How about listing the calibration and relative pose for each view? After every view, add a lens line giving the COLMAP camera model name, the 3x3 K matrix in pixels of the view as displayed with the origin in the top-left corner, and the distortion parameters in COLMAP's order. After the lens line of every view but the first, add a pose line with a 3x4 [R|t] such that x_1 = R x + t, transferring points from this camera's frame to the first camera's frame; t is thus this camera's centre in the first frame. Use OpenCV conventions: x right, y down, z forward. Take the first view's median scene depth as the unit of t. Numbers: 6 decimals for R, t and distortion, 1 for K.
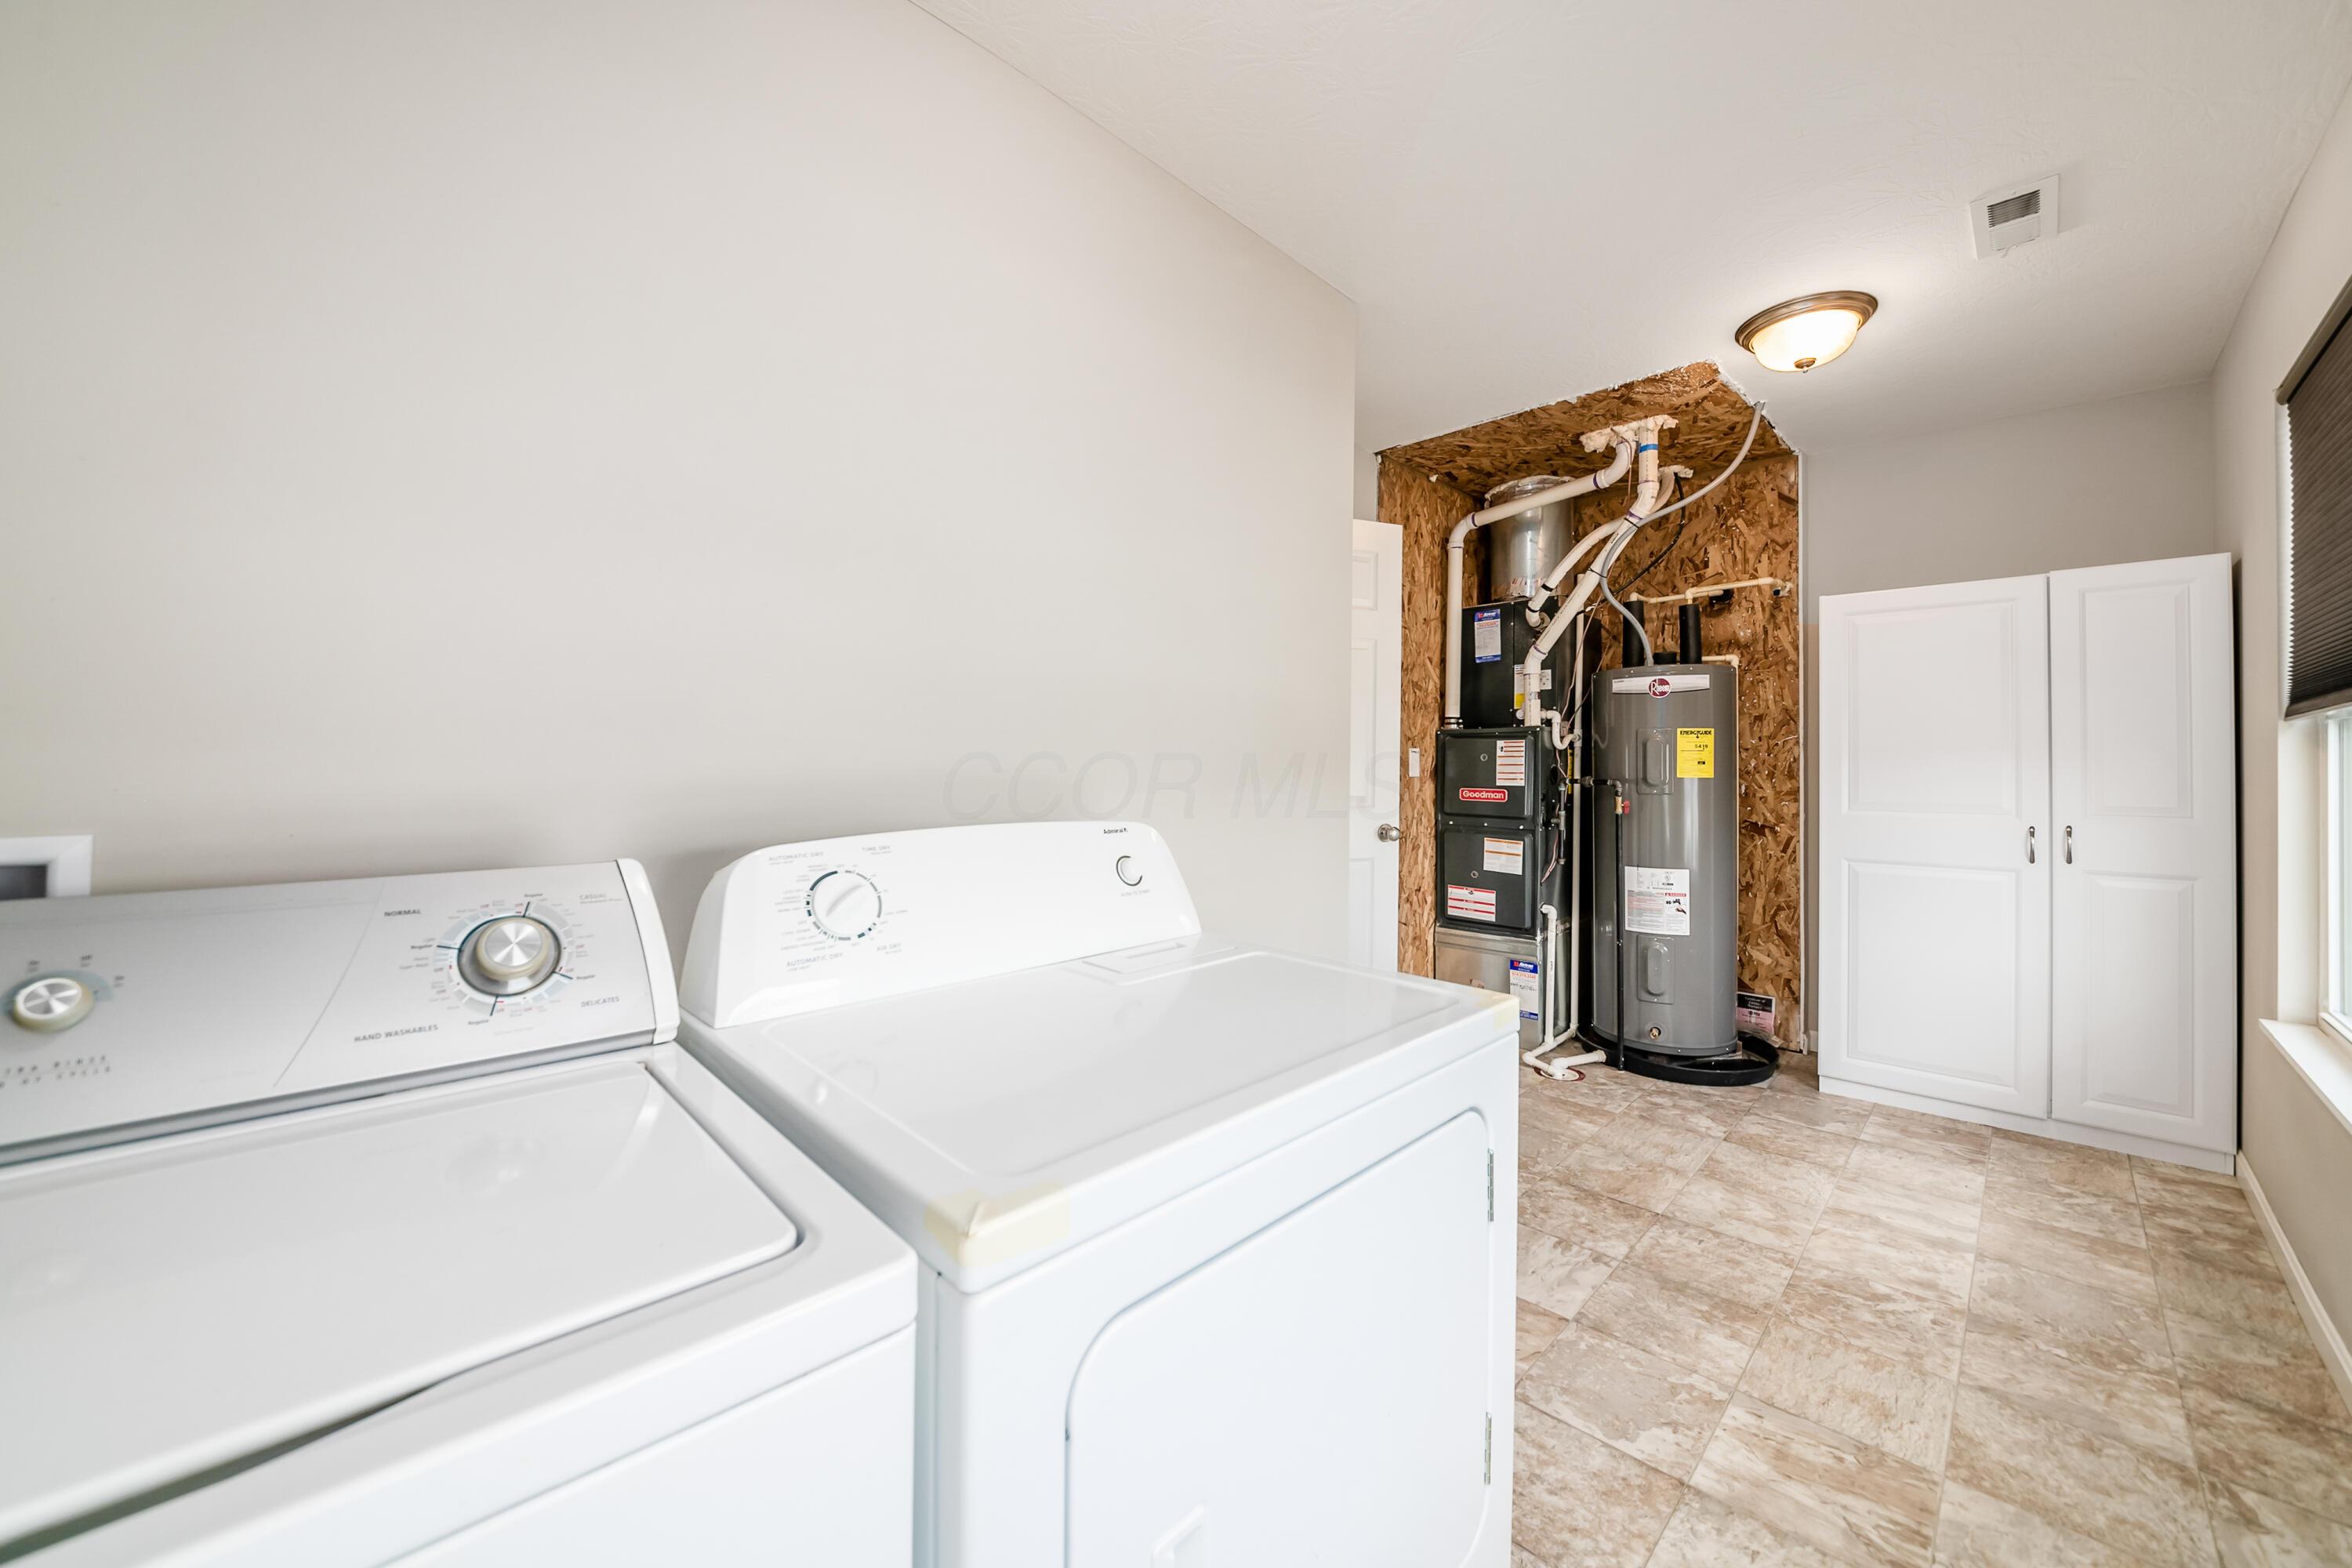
lens RADIAL K [[849.2, 0, 1168.6], [0, 849.2, 773.2], [0, 0, 1]] dist [-0.022446, -0.000092]
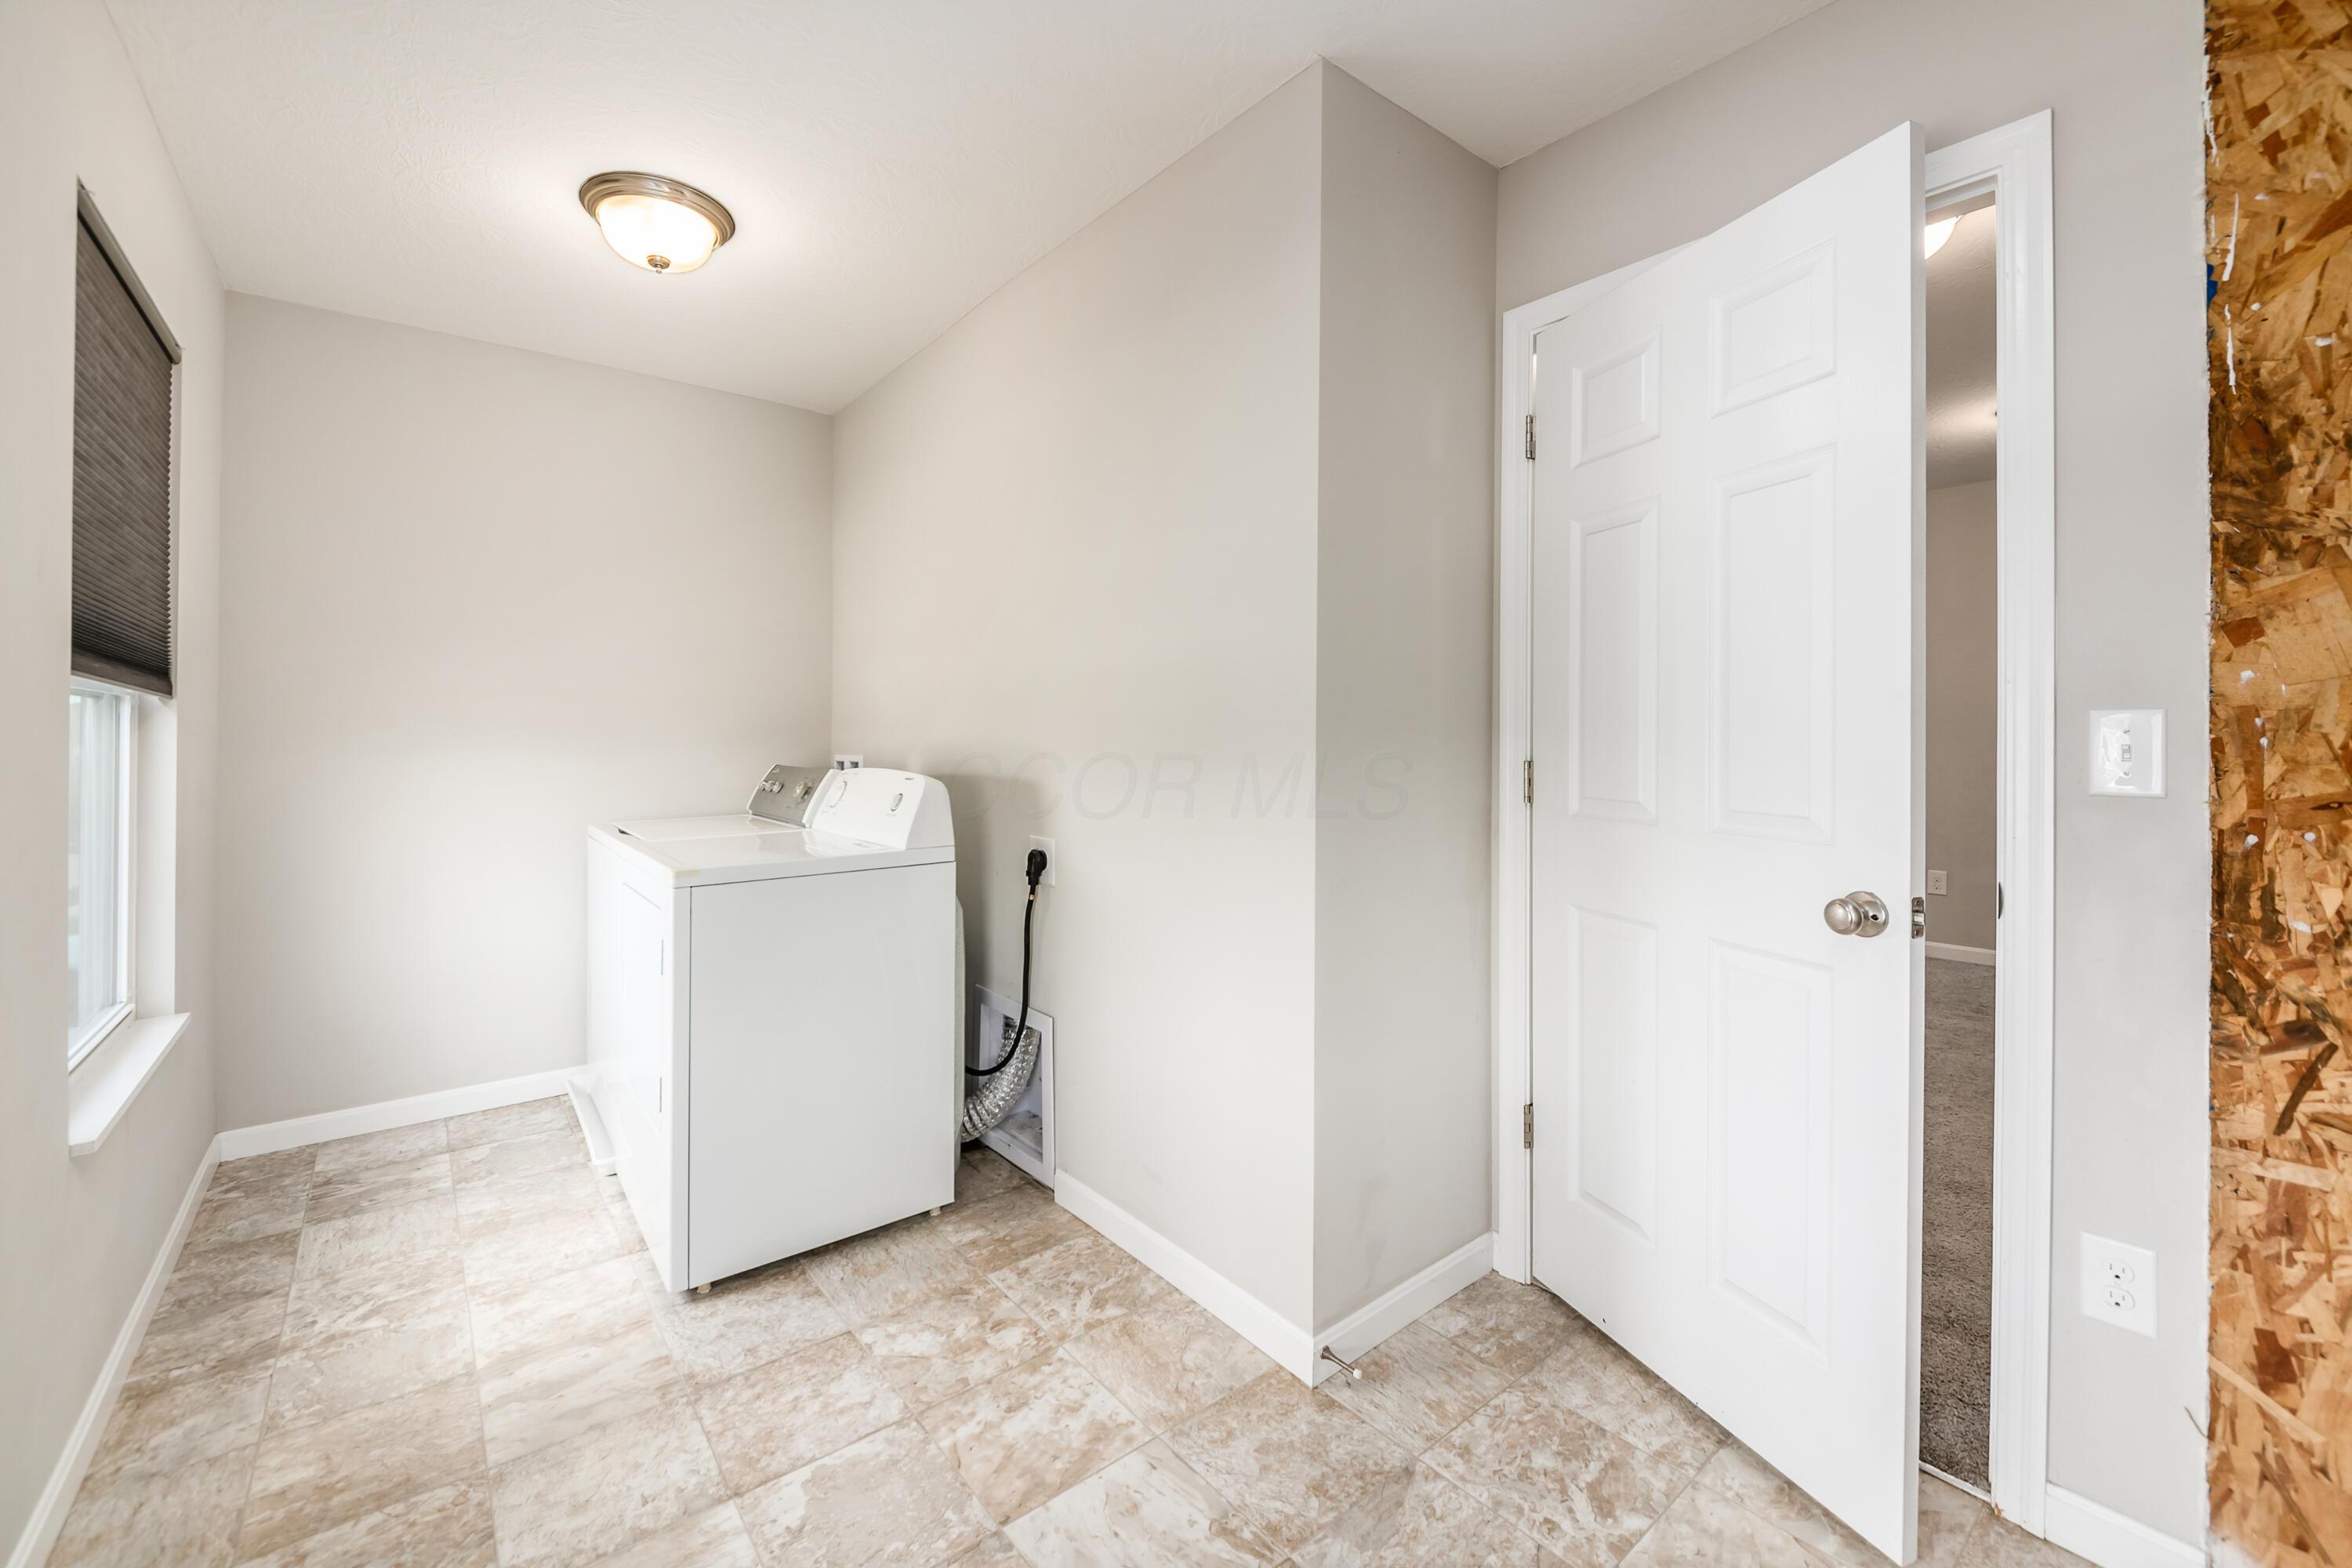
lens RADIAL K [[961.4, 0, 1174.6], [0, 961.4, 725.4], [0, 0, 1]] dist [-0.019739, -0.000092]
pose [[-0.083262, 0.000277, -0.996528, 1.586325], [-0.009130, 0.999958, 0.001041, -0.033234], [0.996486, 0.009185, -0.083255, 1.511663]]
